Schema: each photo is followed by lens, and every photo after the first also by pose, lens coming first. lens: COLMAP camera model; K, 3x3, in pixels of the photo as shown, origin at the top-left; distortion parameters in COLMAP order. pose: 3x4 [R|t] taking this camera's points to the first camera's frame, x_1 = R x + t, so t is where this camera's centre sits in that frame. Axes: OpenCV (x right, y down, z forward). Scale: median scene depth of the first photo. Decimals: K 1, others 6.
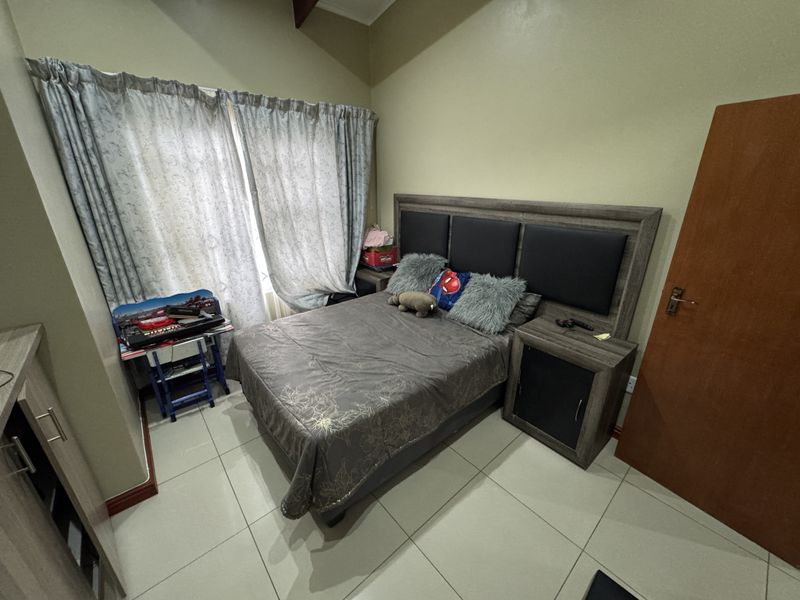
lens RADIAL K [[320.2, 0, 400.1], [0, 320.2, 299.5], [0, 0, 1]] dist [-0.000835, -0.000877]
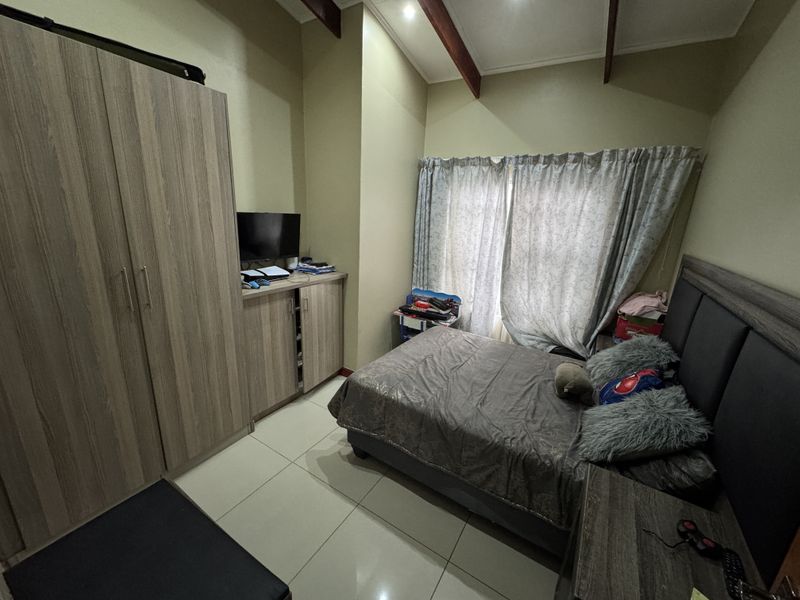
lens RADIAL K [[320.2, 0, 399.4], [0, 320.2, 300.1], [0, 0, 1]] dist [-0.000835, -0.000877]
pose [[0.290919, 0.268899, -0.918183, 0.627873], [-0.386803, 0.910820, 0.144187, -0.124683], [0.875071, 0.313209, 0.368986, 0.285474]]
